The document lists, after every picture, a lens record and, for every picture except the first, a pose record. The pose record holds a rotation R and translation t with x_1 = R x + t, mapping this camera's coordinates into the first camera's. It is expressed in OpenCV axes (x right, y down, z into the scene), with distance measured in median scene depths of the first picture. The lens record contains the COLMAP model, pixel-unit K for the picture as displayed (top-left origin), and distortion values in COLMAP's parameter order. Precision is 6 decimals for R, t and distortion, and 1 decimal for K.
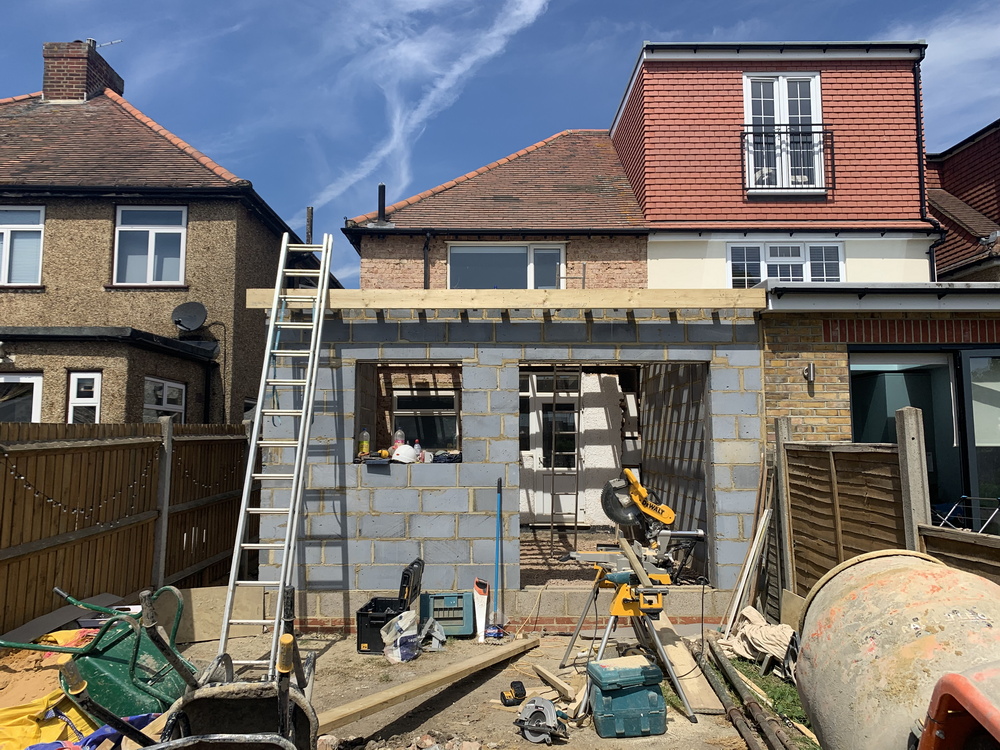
lens RADIAL K [[759.0, 0, 482.2], [0, 759.0, 368.2], [0, 0, 1]] dist [0.006608, 0.002322]
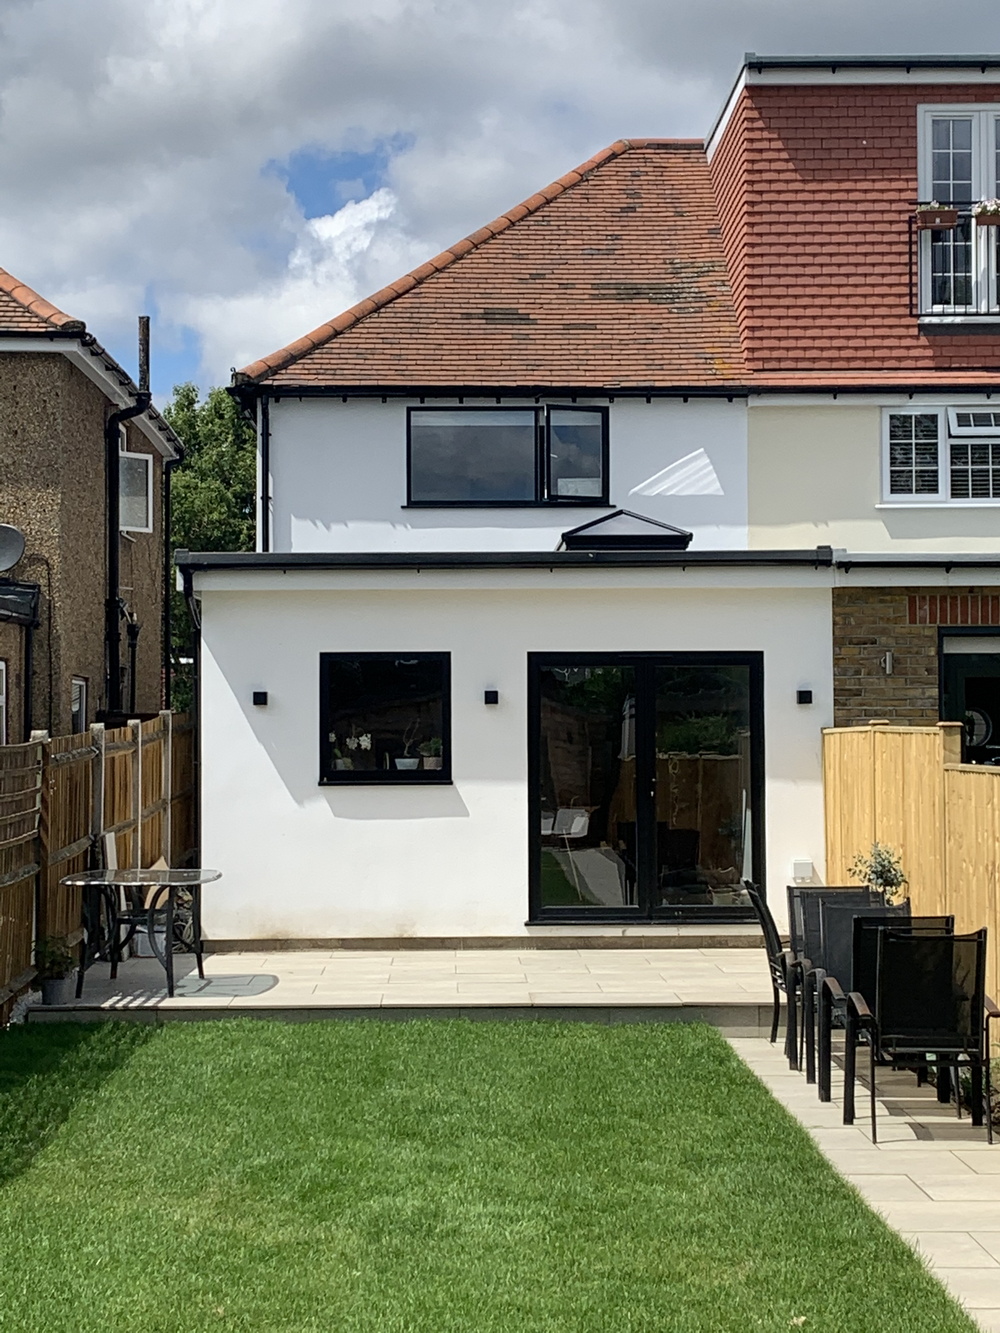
lens RADIAL K [[2461.2, 0, 500.0], [0, 2461.2, 666.5], [0, 0, 1]] dist [0.245384, 0.031082]
pose [[0.999553, -0.005869, 0.029320, -0.031307], [0.003764, 0.997446, 0.071321, -0.103554], [-0.029664, -0.071178, 0.997022, -0.921925]]
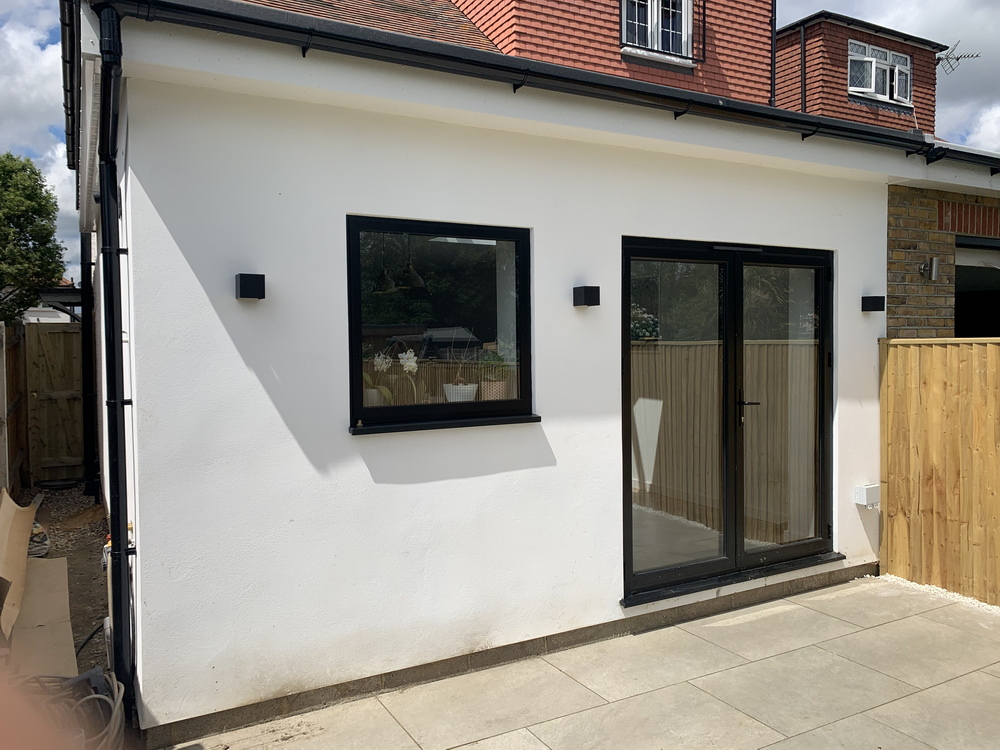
lens RADIAL K [[759.0, 0, 482.2], [0, 759.0, 368.2], [0, 0, 1]] dist [0.006608, 0.002322]
pose [[0.876103, -0.025891, 0.481428, -0.189932], [-0.038331, 0.991655, 0.123087, 0.015583], [-0.480598, -0.126290, 0.867800, 0.315844]]
